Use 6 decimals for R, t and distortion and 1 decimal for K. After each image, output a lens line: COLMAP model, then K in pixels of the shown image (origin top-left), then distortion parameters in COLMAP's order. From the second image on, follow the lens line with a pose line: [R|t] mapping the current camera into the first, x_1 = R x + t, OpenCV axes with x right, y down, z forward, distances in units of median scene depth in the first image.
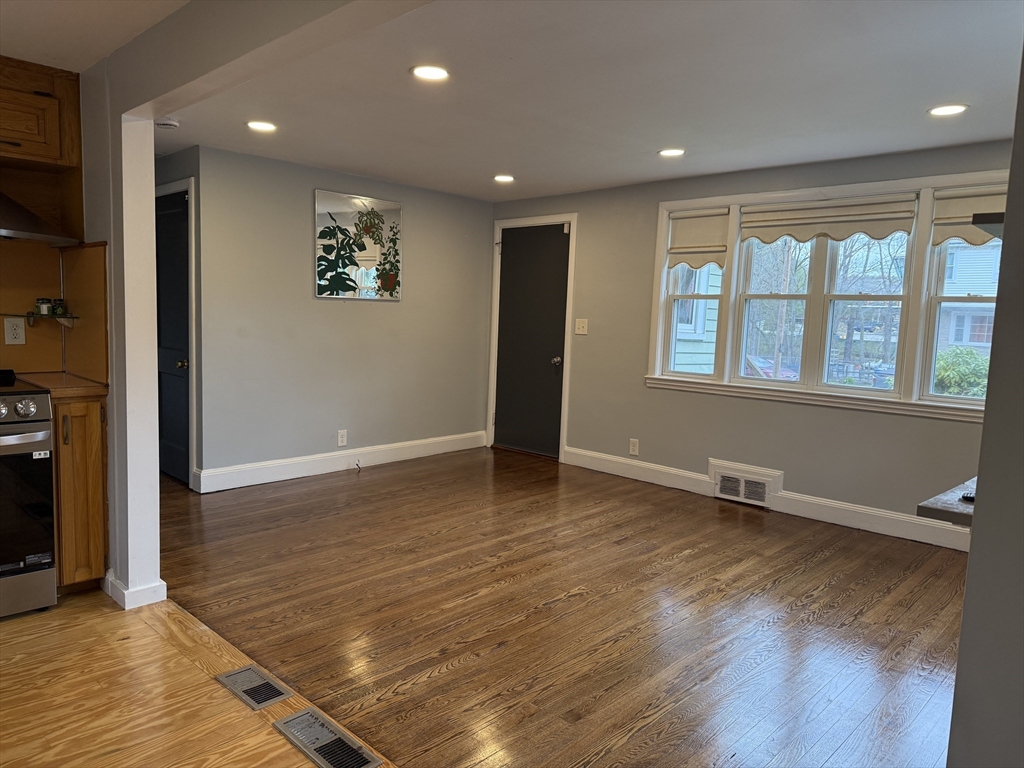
lens RADIAL K [[717.4, 0, 514.3], [0, 717.4, 384.3], [0, 0, 1]] dist [0.022450, -0.029605]
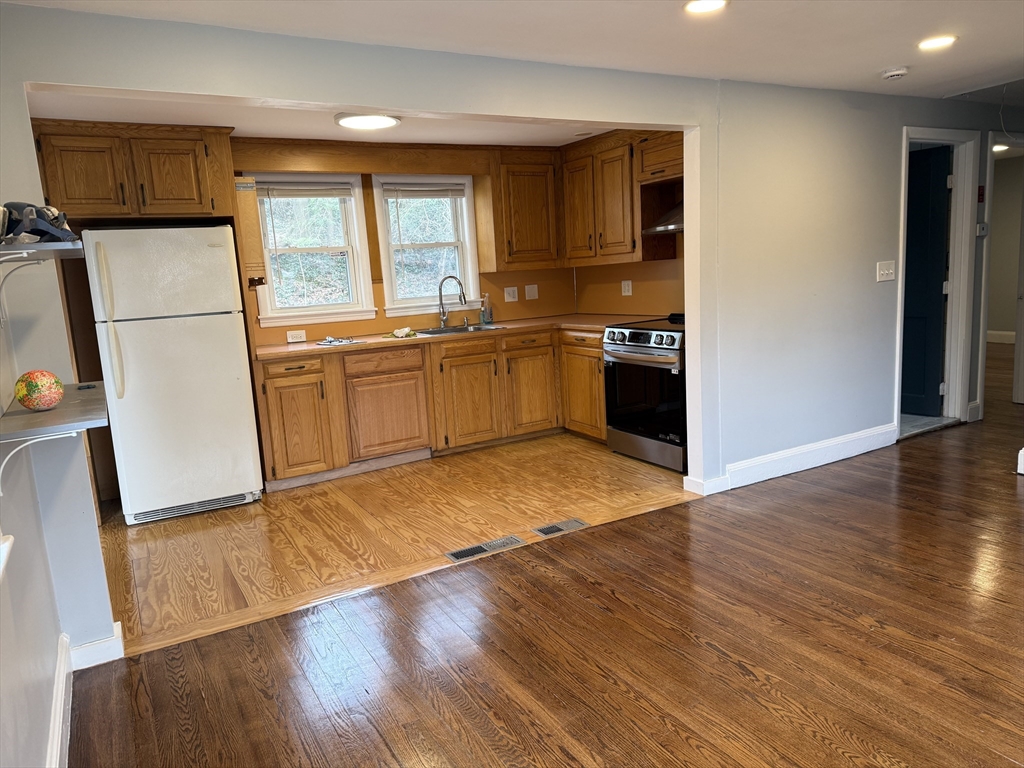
lens RADIAL K [[717.4, 0, 515.6], [0, 717.4, 387.1], [0, 0, 1]] dist [0.022450, -0.029605]
pose [[-0.284190, 0.140016, -0.948489, 0.699665], [-0.051046, 0.985666, 0.160798, -0.077133], [0.957408, 0.094114, -0.272969, 0.842382]]
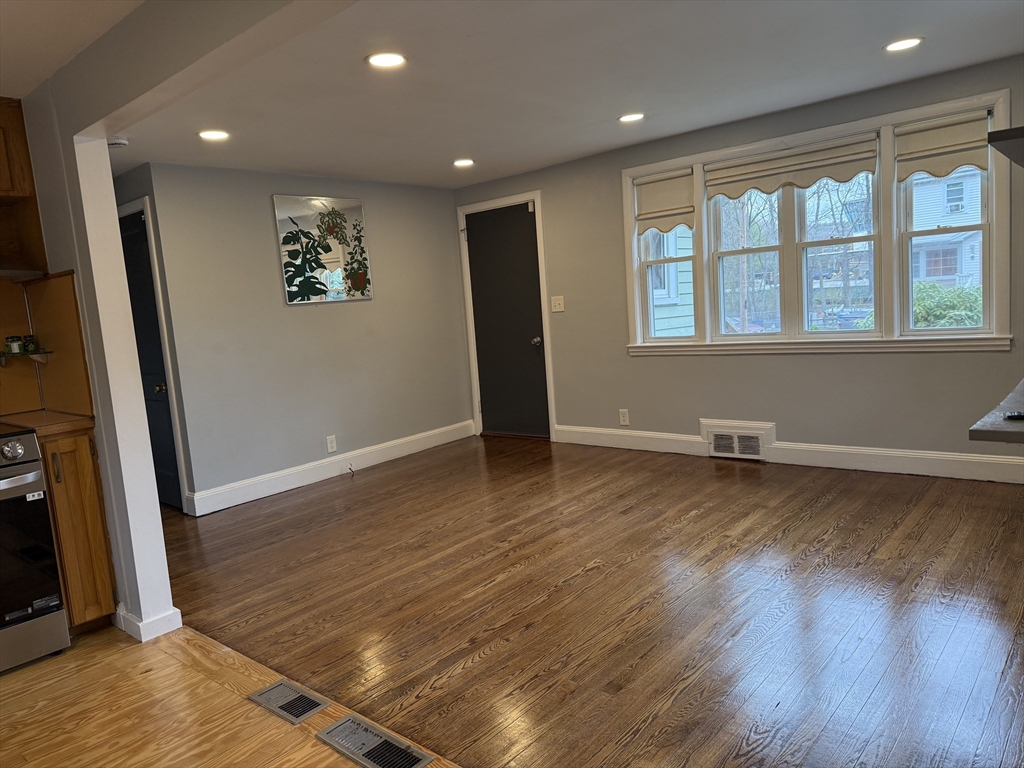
lens RADIAL K [[717.4, 0, 511.5], [0, 717.4, 384.7], [0, 0, 1]] dist [0.022450, -0.029605]
pose [[0.992315, -0.119091, 0.033600, -0.026470], [0.118398, 0.992724, 0.021927, 0.002724], [-0.035967, -0.017780, 0.999195, 0.007839]]
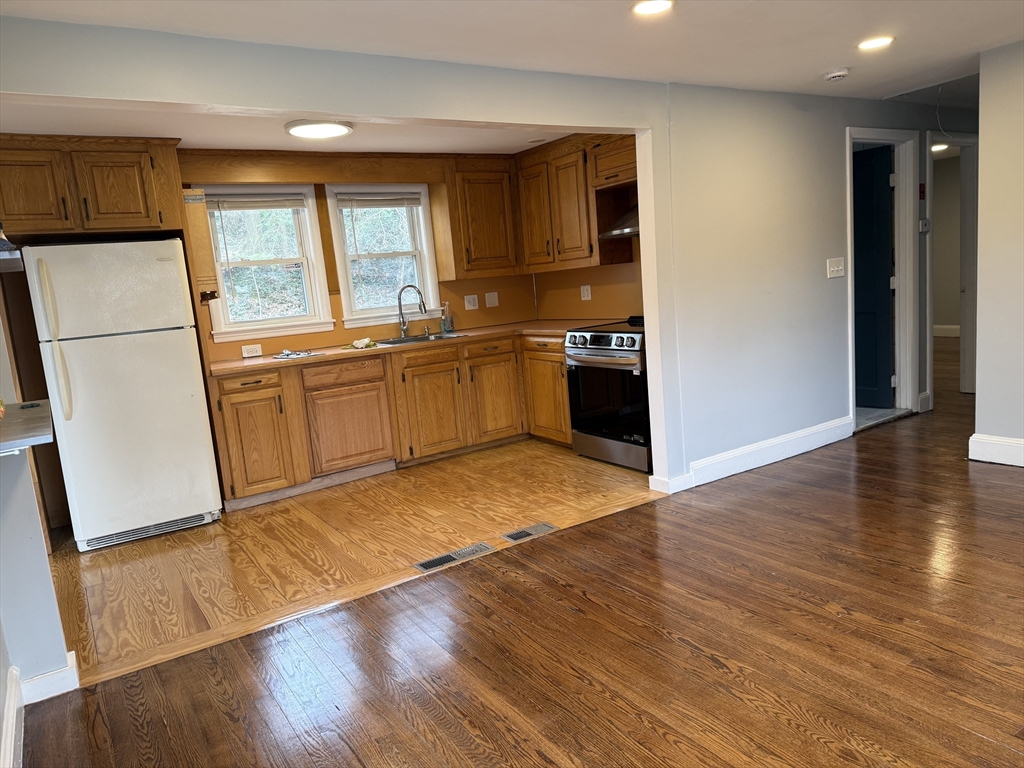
lens RADIAL K [[717.4, 0, 519.3], [0, 717.4, 386.7], [0, 0, 1]] dist [0.022450, -0.029605]
pose [[-0.224974, 0.134667, -0.965014, 0.696035], [-0.023171, 0.989383, 0.143470, -0.068512], [0.974089, 0.054637, -0.219465, 0.841179]]
